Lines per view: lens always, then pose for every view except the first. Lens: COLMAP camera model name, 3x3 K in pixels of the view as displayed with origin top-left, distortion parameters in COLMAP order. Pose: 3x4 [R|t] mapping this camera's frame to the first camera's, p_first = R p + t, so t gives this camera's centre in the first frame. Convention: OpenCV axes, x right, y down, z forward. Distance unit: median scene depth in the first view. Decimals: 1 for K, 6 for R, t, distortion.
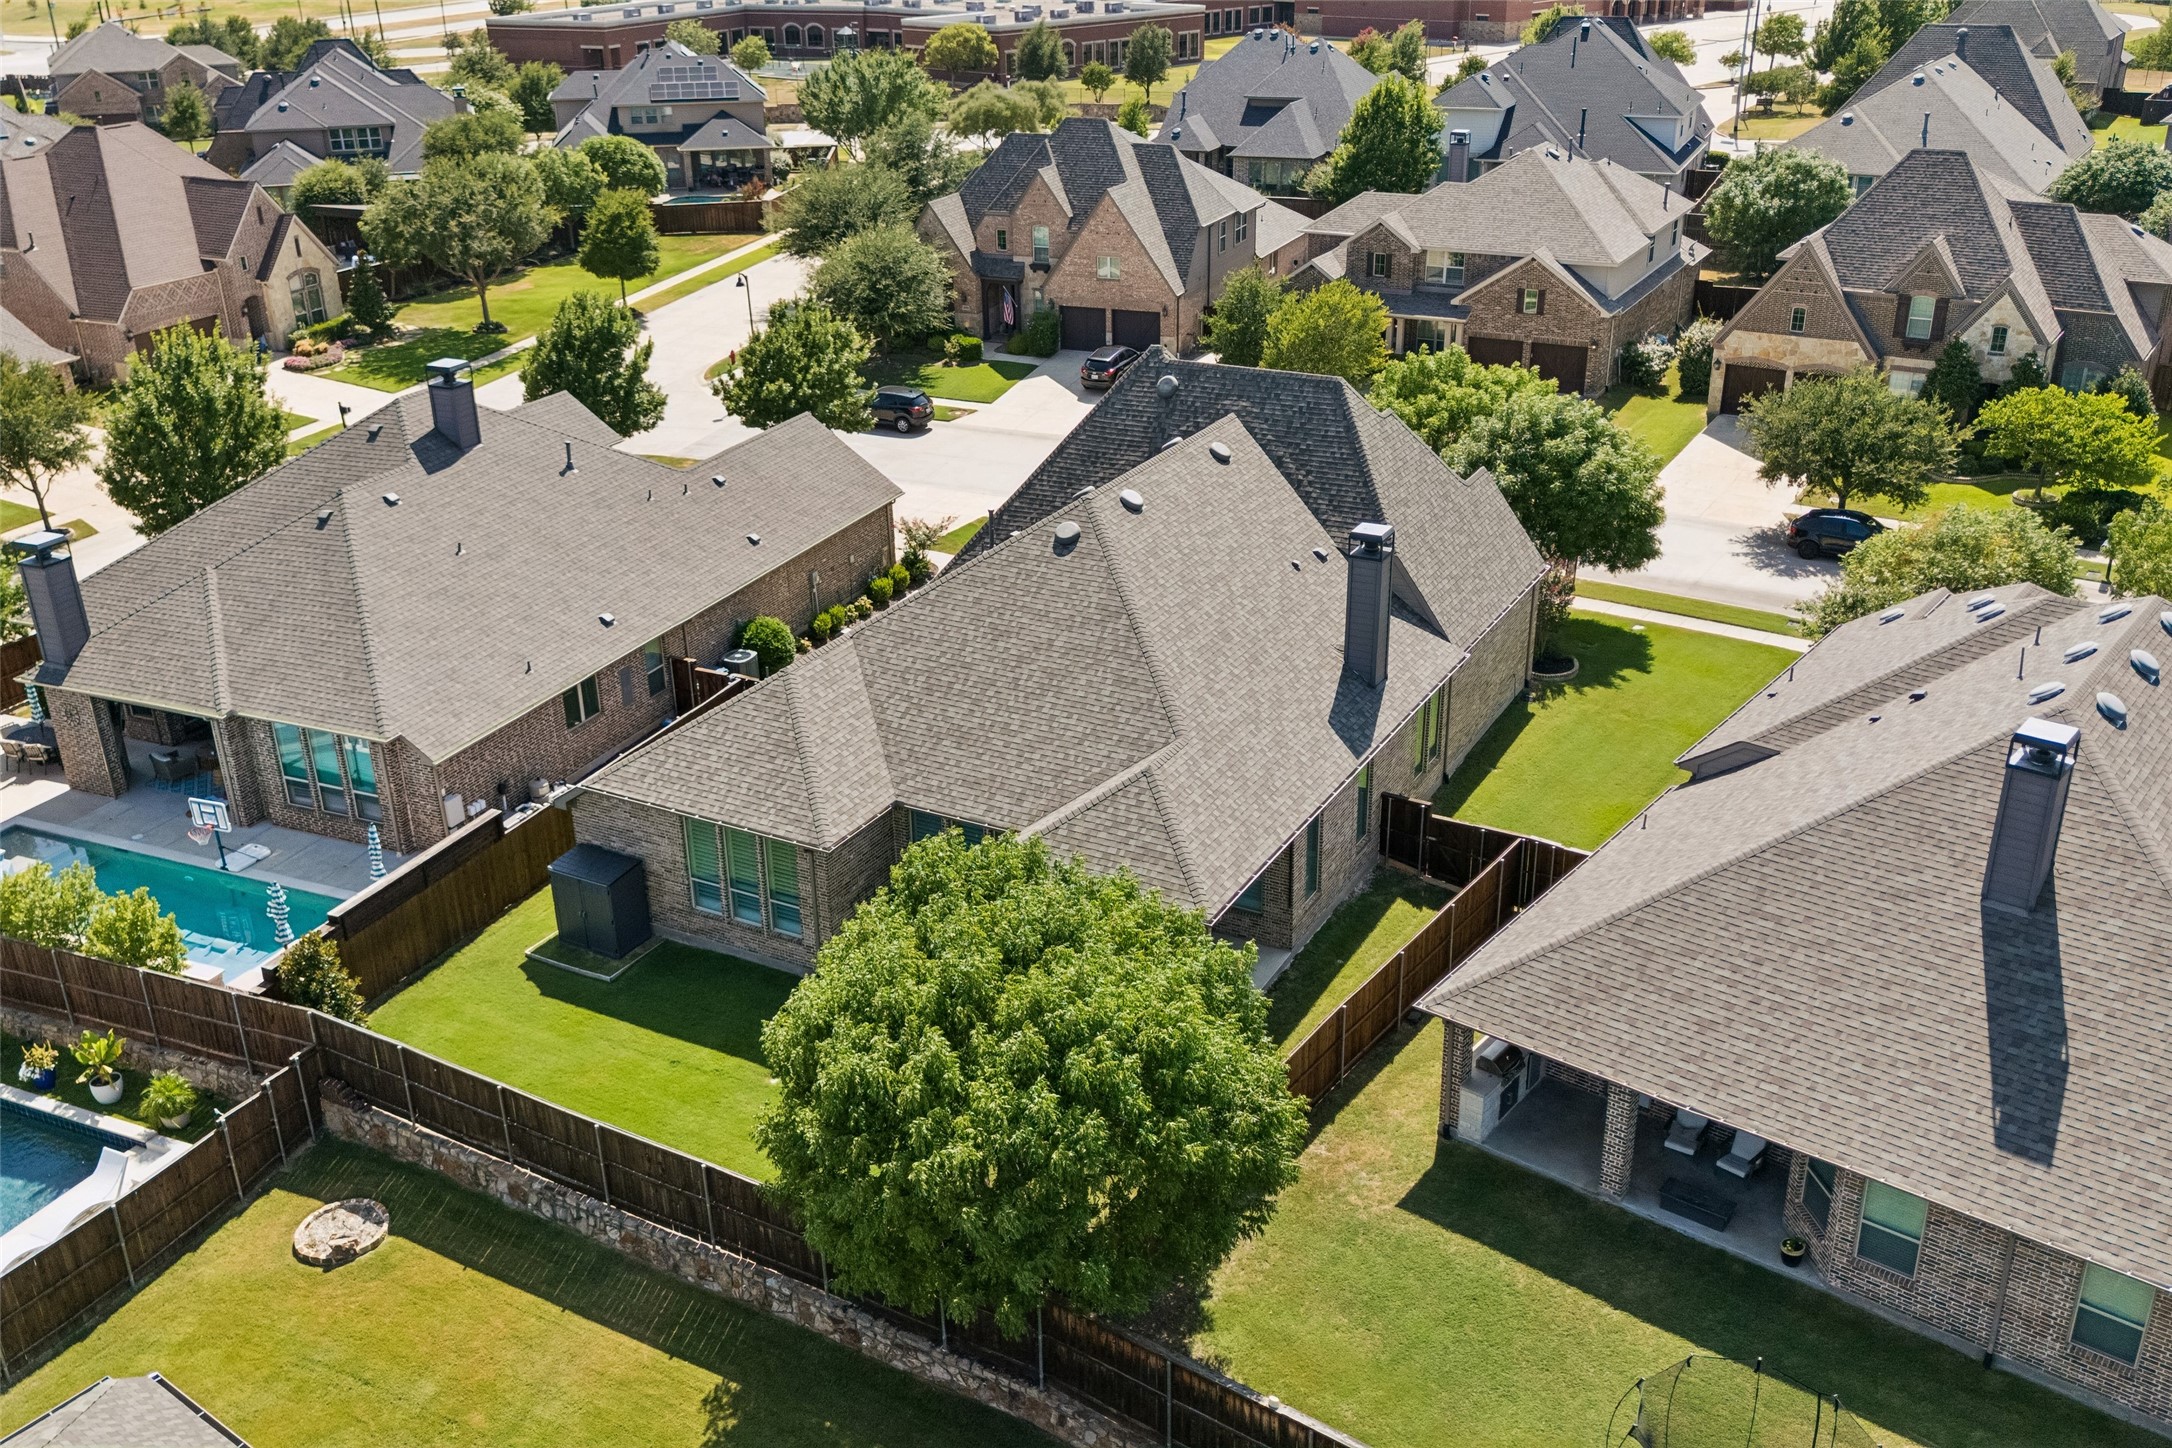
lens RADIAL K [[1888.8, 0, 1095.9], [0, 1888.8, 721.7], [0, 0, 1]] dist [0.067575, -0.057429]
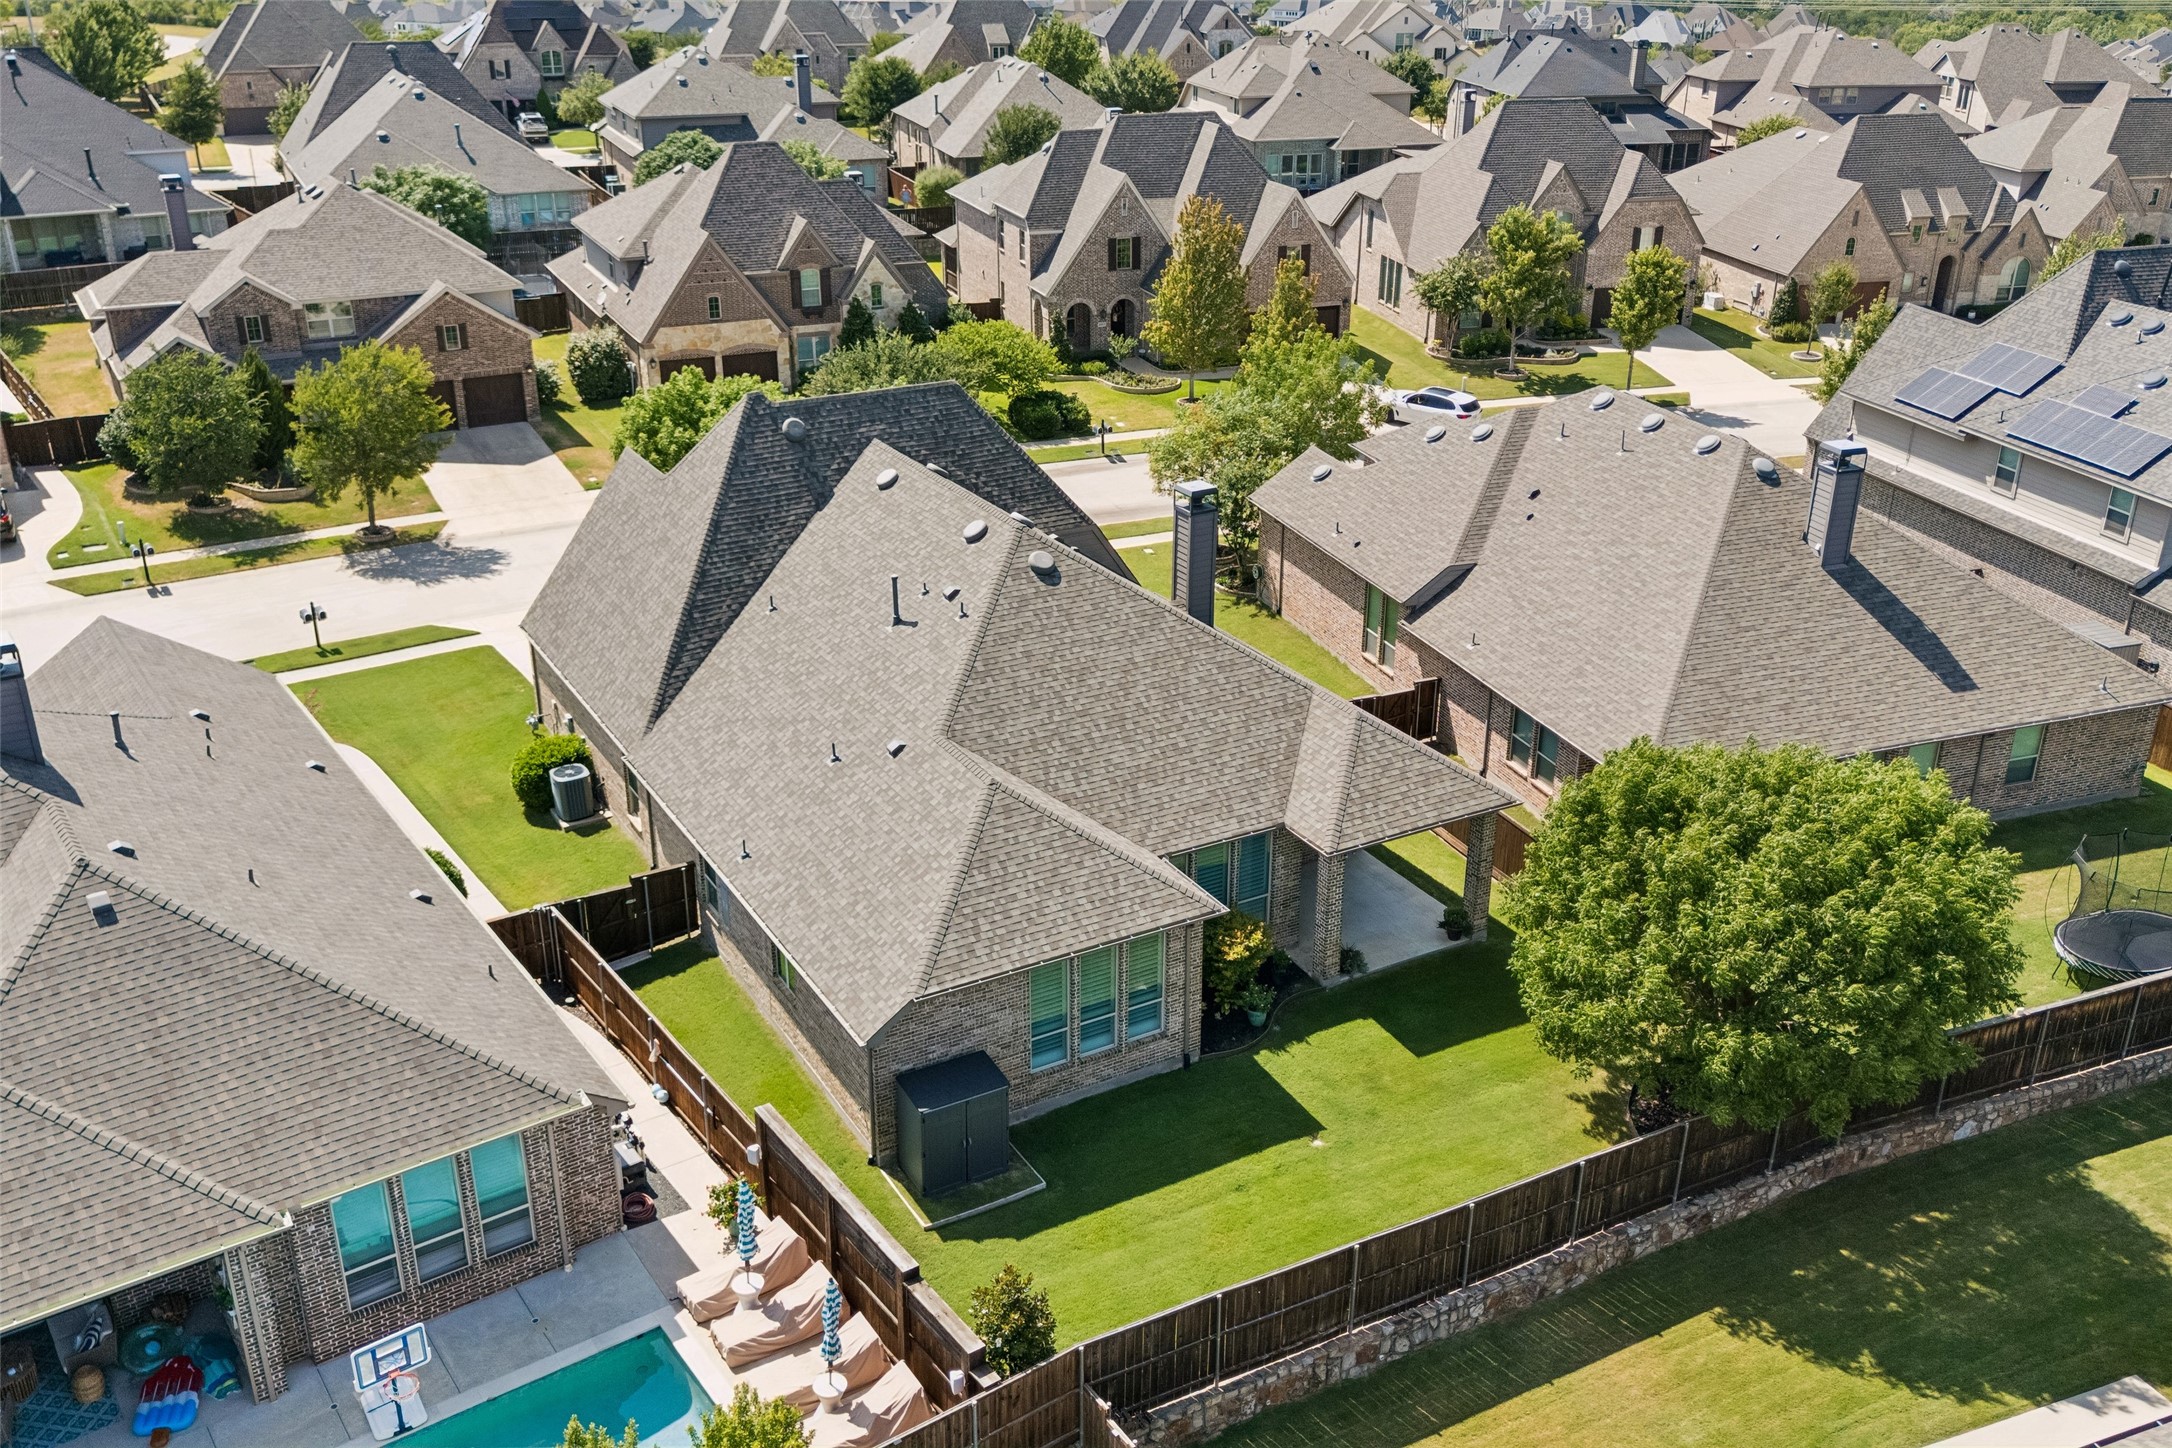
lens RADIAL K [[1888.8, 0, 1081.6], [0, 1888.8, 721.8], [0, 0, 1]] dist [0.067575, -0.057429]
pose [[0.527090, -0.329817, 0.783197, -0.840463], [0.339036, 0.926706, 0.162080, -0.185727], [-0.779250, 0.180101, 0.600278, 0.448968]]
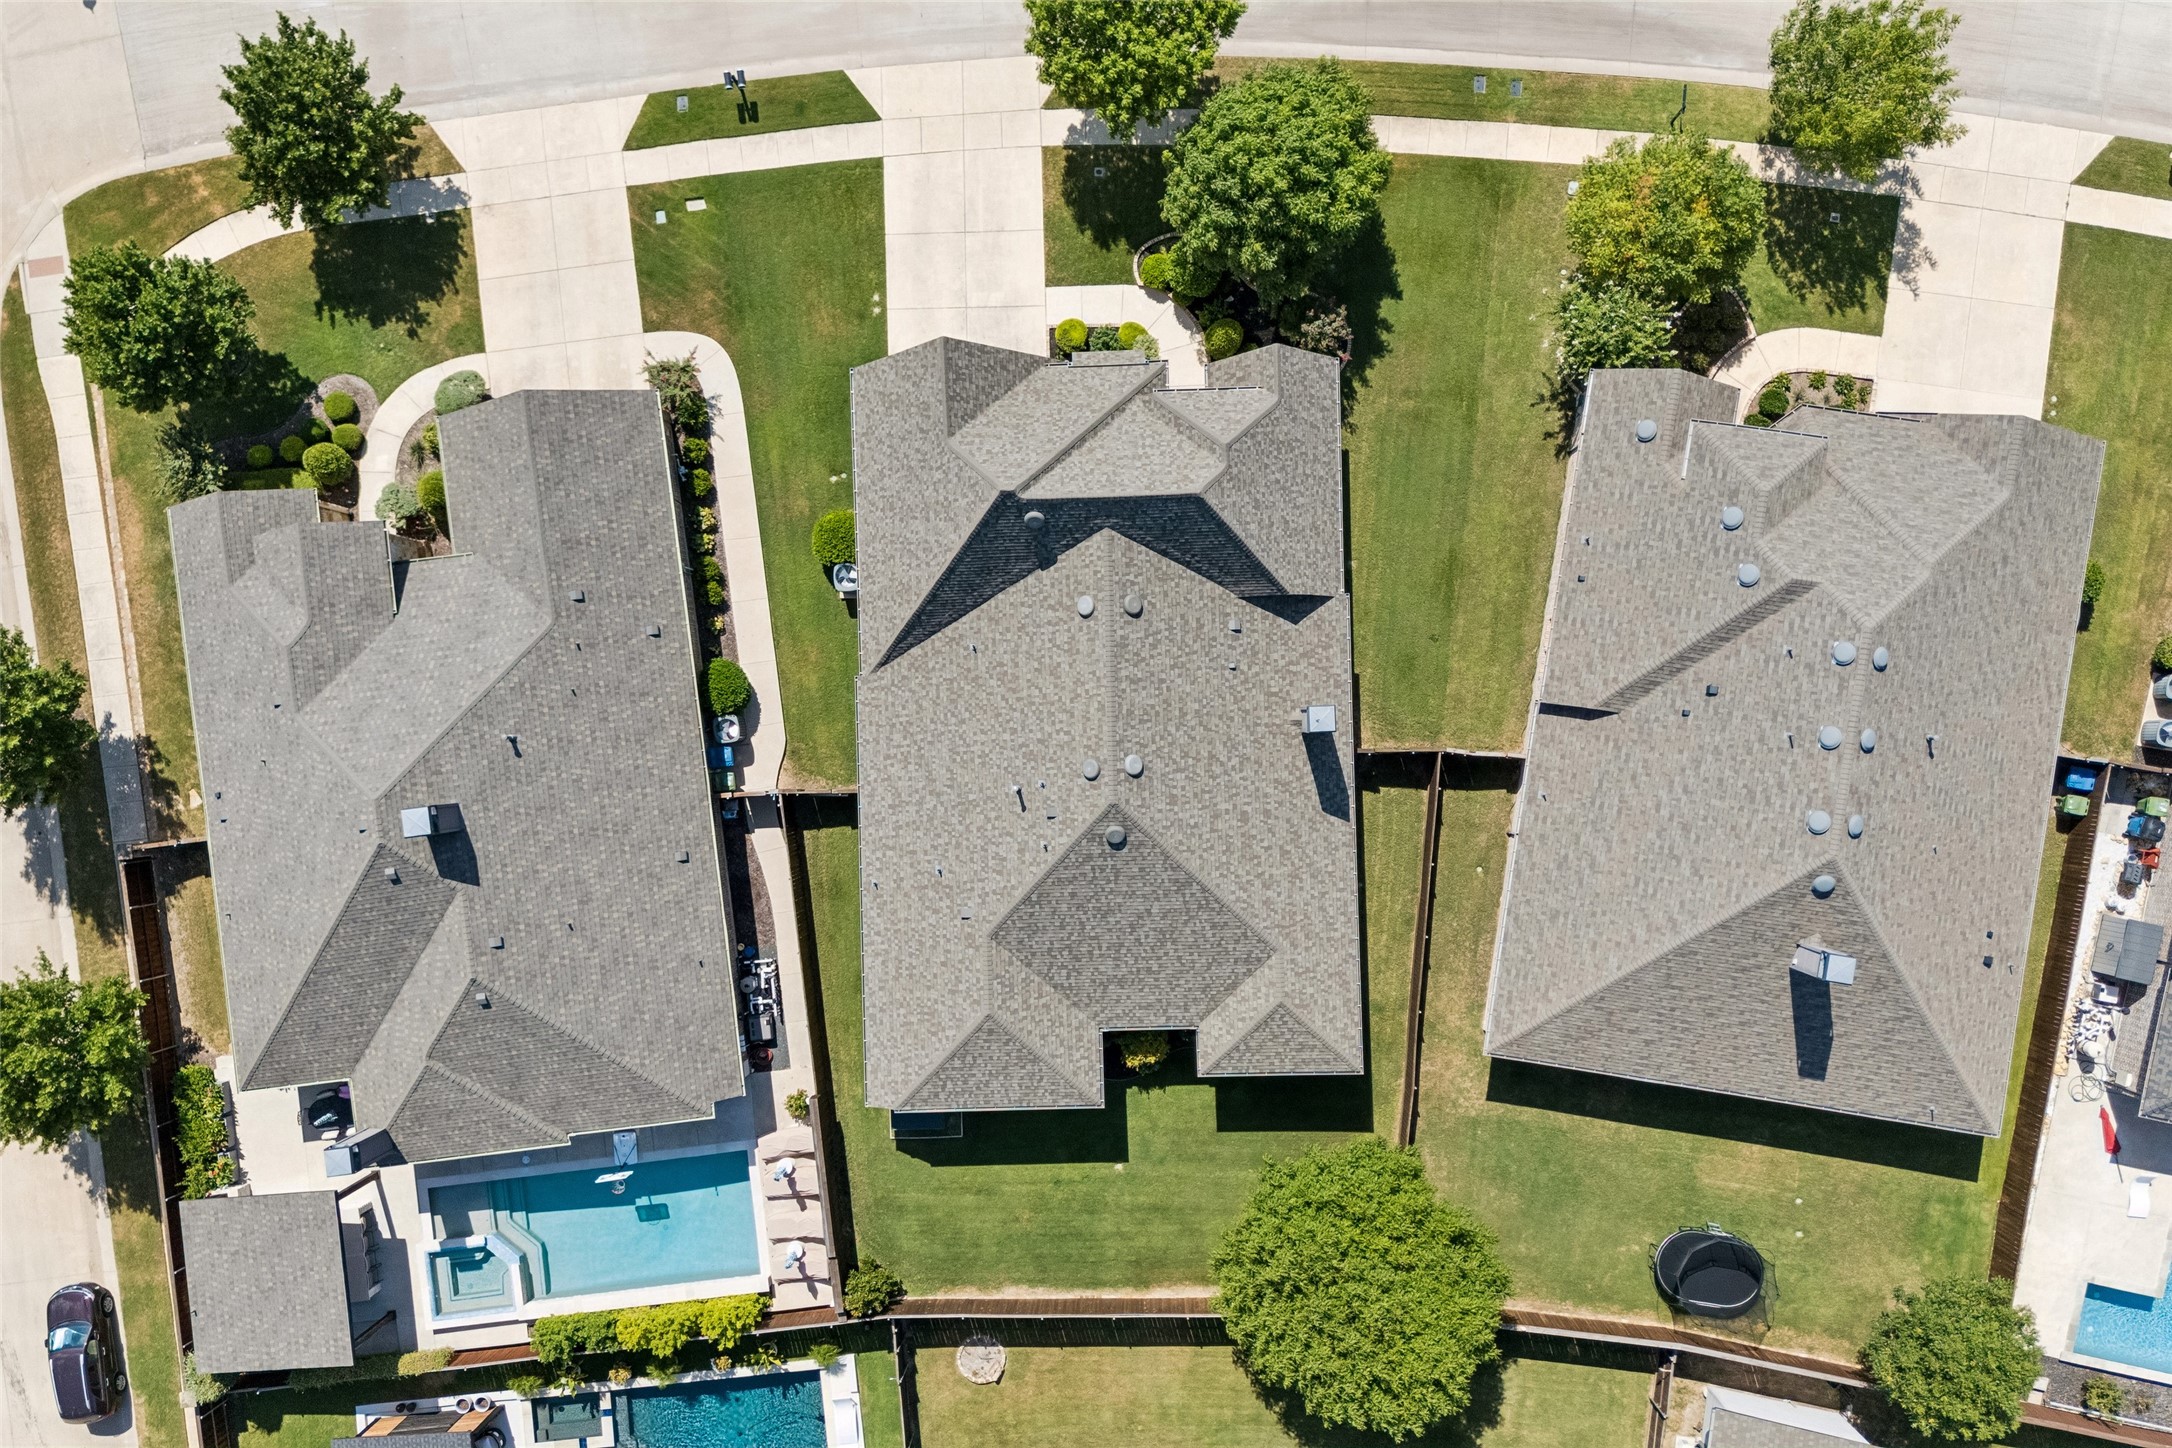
lens RADIAL K [[1888.8, 0, 1094.7], [0, 1888.8, 727.4], [0, 0, 1]] dist [0.067575, -0.057429]
pose [[0.864586, -0.502318, -0.012981, 0.027269], [0.225125, 0.364130, 0.903730, -1.375814], [-0.449233, -0.784274, 0.427906, 0.550866]]
